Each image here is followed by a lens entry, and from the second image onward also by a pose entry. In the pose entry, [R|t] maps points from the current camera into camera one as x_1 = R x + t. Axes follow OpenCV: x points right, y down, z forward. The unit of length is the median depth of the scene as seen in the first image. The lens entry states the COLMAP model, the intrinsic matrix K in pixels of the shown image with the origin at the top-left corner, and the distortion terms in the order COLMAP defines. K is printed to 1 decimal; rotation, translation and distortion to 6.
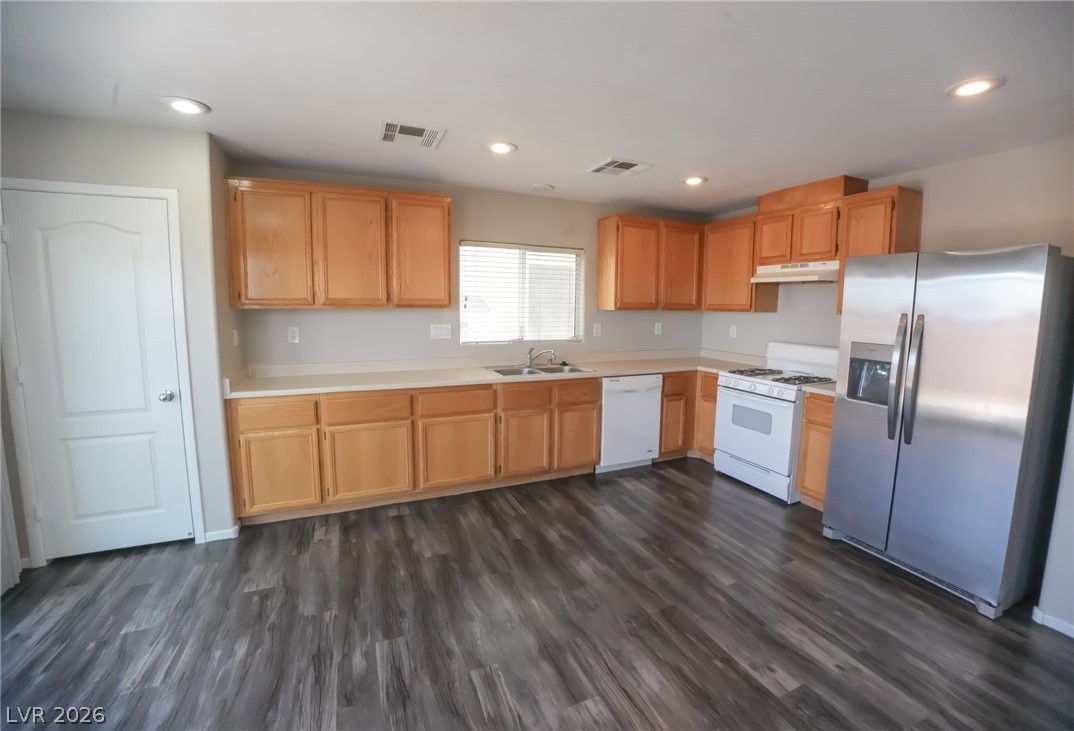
lens RADIAL K [[449.8, 0, 548.4], [0, 449.8, 353.7], [0, 0, 1]] dist [-0.080508, 0.018514]
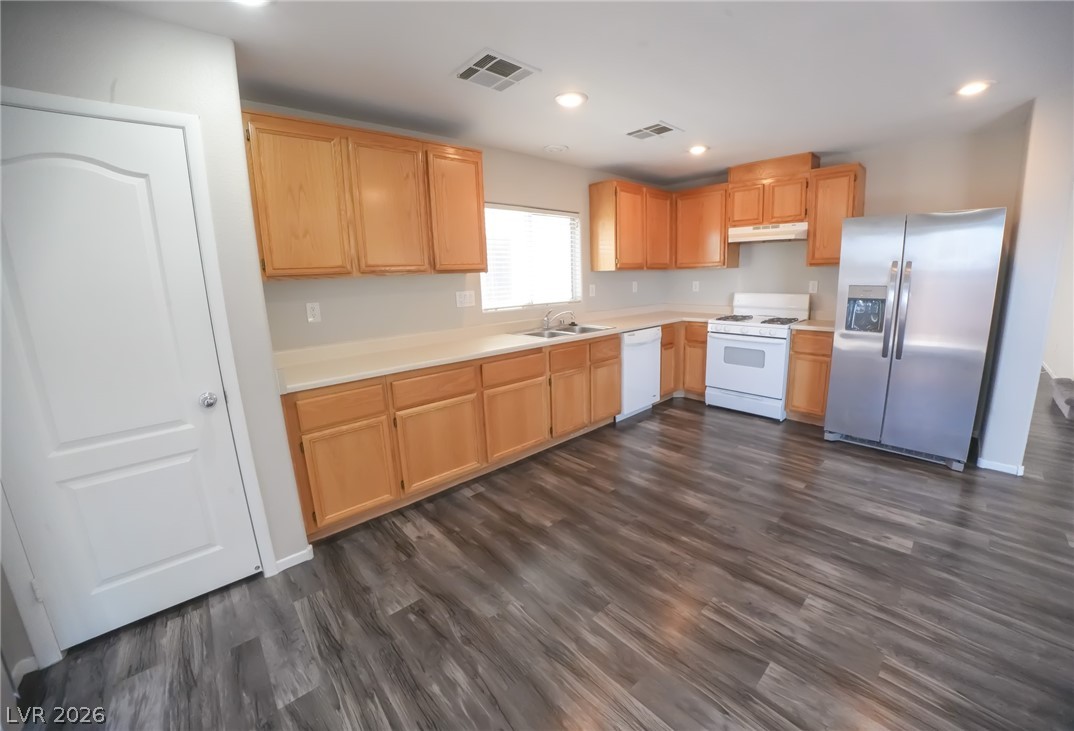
lens RADIAL K [[413.1, 0, 549.4], [0, 413.1, 354.0], [0, 0, 1]] dist [-0.088764, 0.016020]
pose [[0.948130, -0.099358, 0.301955, -0.408461], [0.076059, 0.993213, 0.087992, 0.003705], [-0.308648, -0.060462, 0.949253, 0.134570]]
